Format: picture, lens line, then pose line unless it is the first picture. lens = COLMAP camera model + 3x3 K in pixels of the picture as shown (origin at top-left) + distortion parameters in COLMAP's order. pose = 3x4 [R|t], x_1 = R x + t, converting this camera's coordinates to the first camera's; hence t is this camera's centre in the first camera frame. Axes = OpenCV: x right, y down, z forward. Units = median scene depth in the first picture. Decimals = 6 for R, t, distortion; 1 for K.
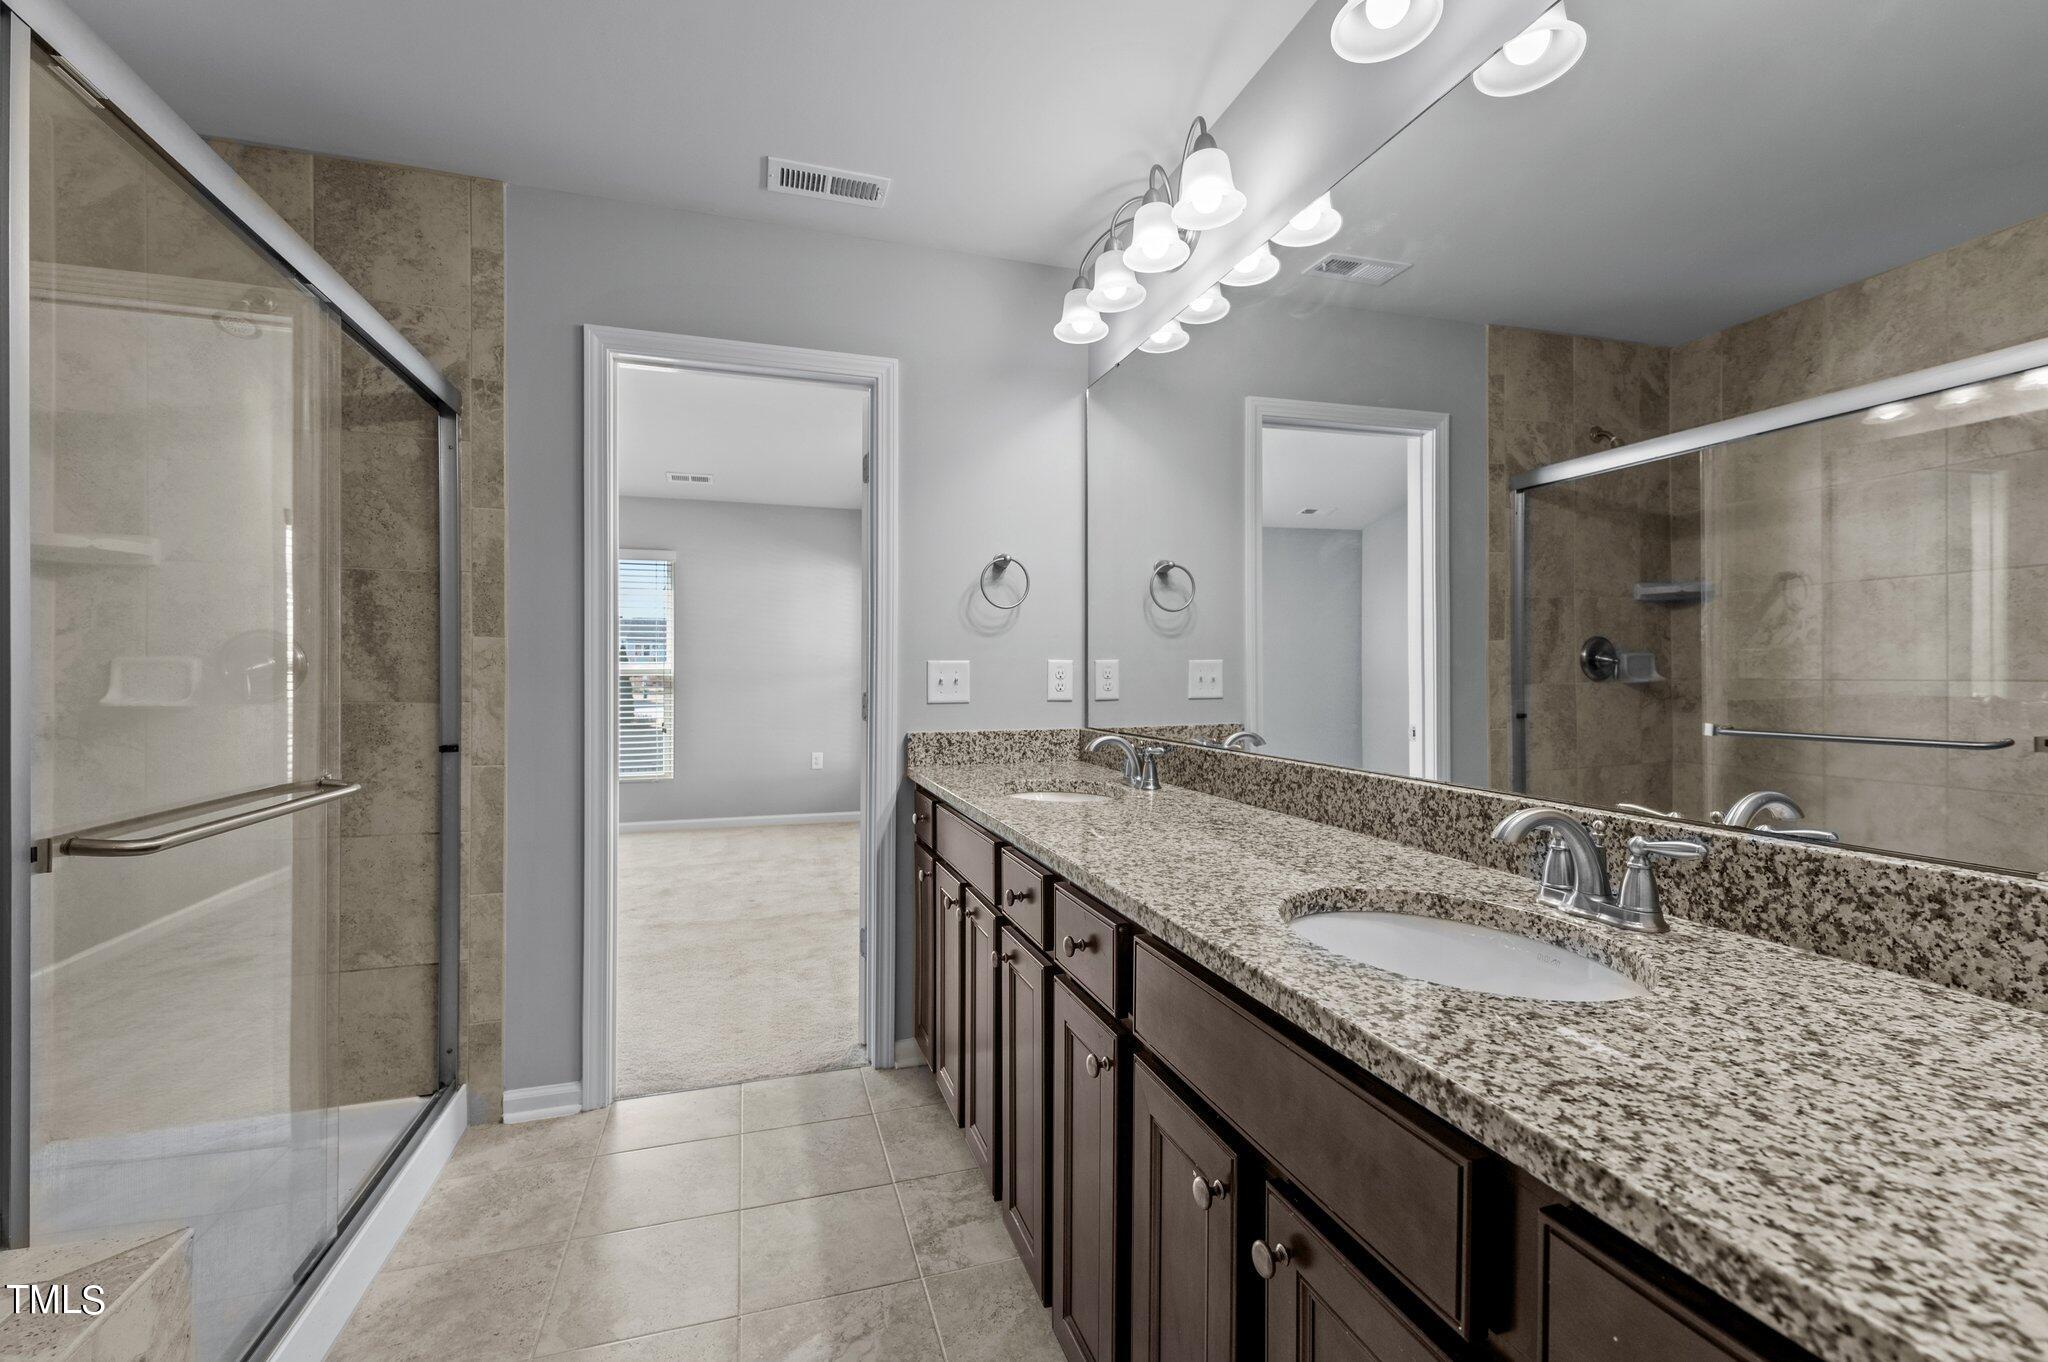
lens RADIAL K [[881.3, 0, 1021.8], [0, 881.3, 682.4], [0, 0, 1]] dist [0.027863, -0.009391]
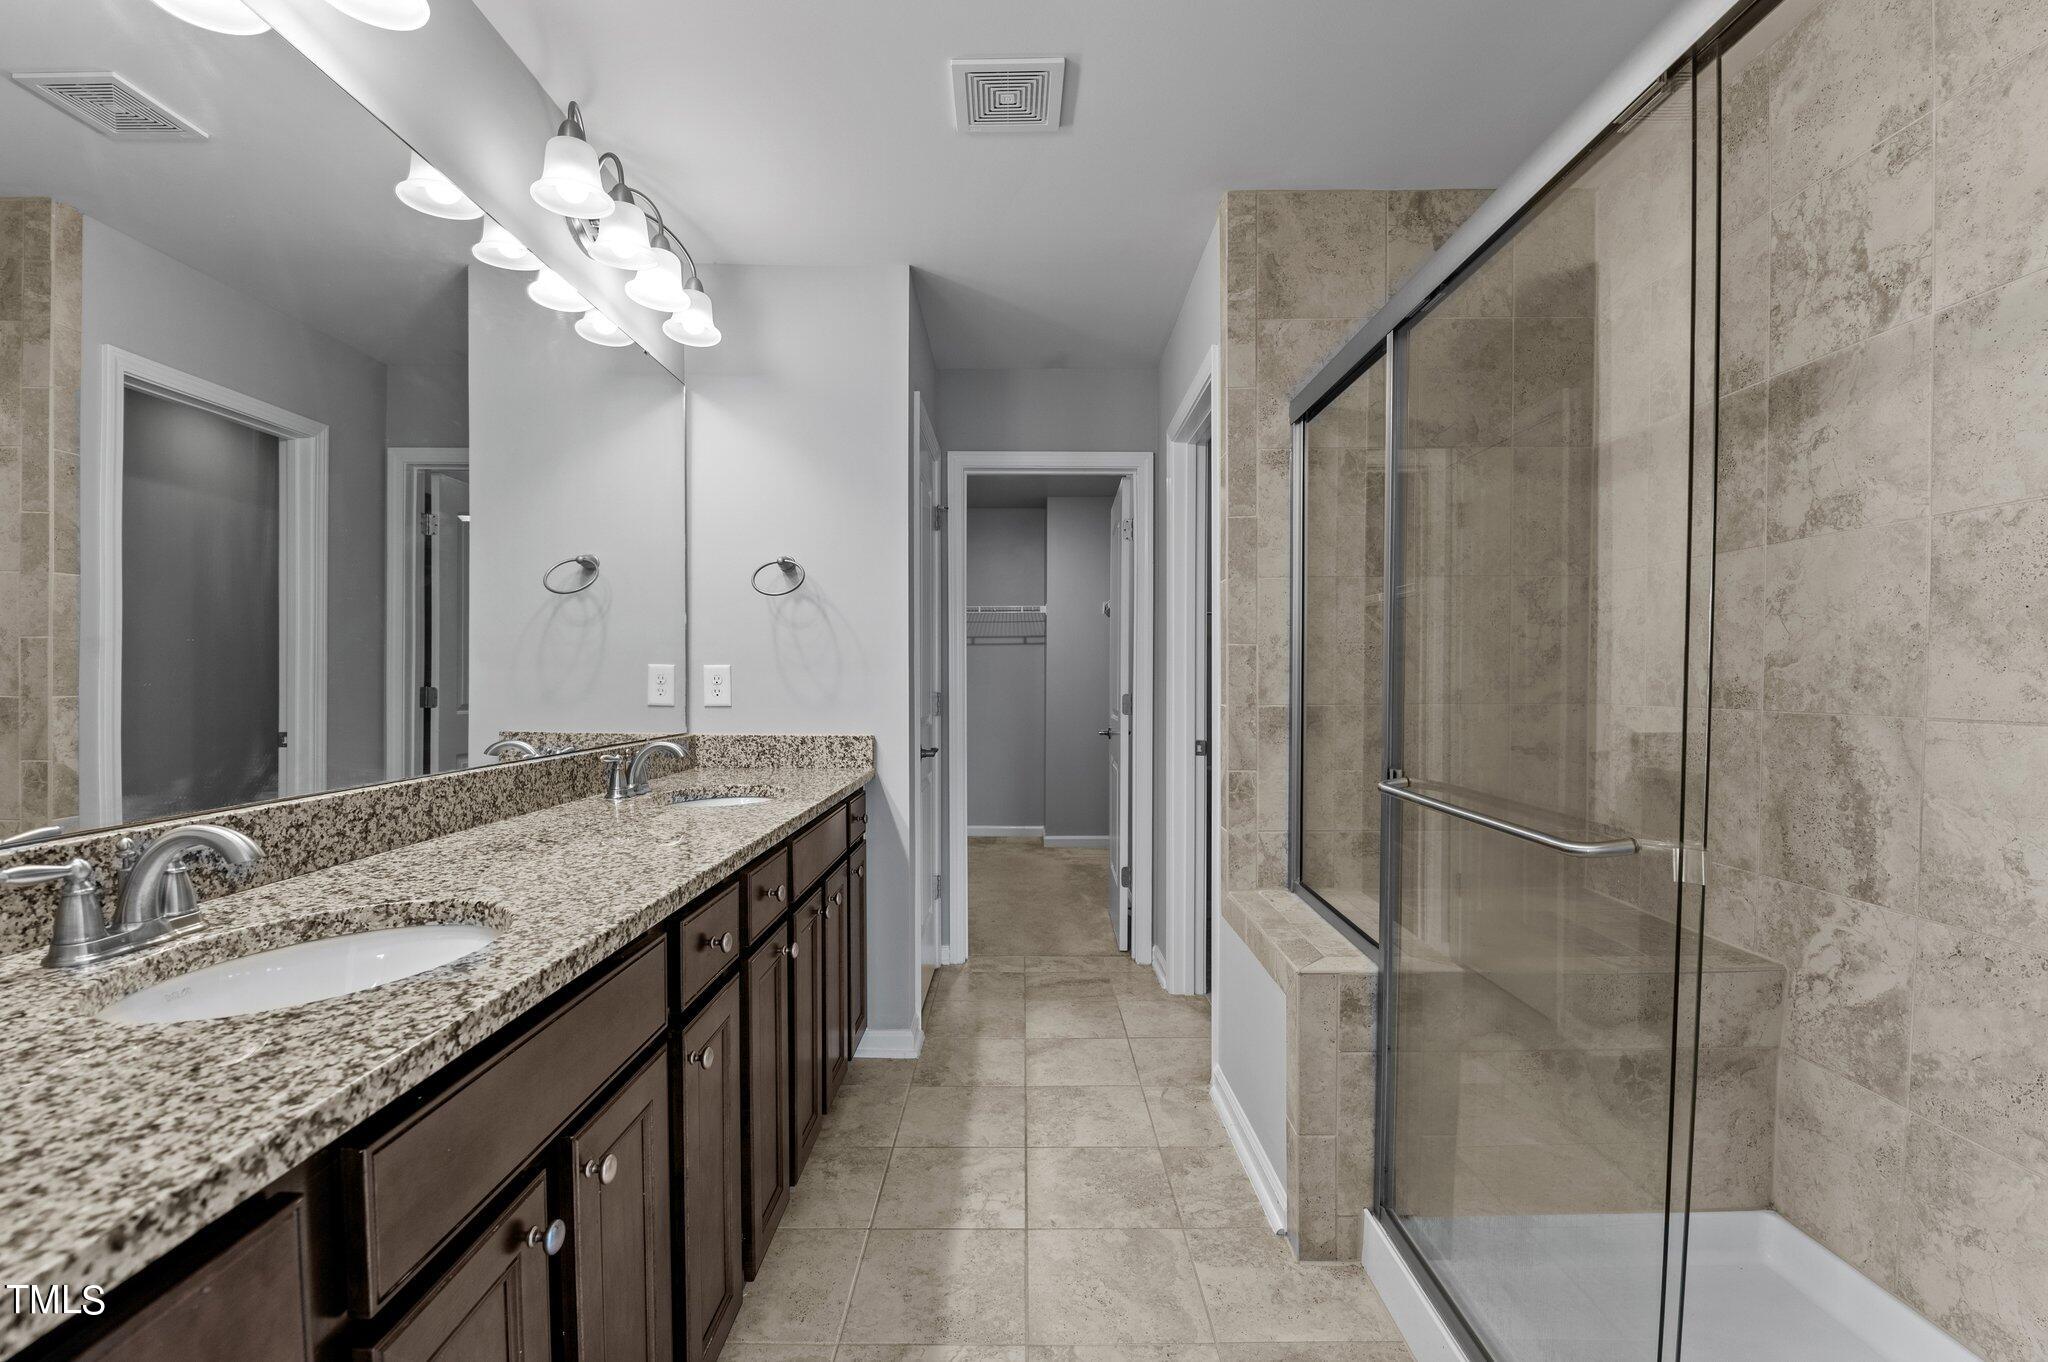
lens RADIAL K [[881.3, 0, 1021.7], [0, 881.3, 681.4], [0, 0, 1]] dist [0.027863, -0.009391]
pose [[-0.952861, -0.001206, 0.303403, -0.550183], [0.002763, 0.999916, 0.012654, -0.018466], [-0.303393, 0.012896, -0.952778, 1.724607]]
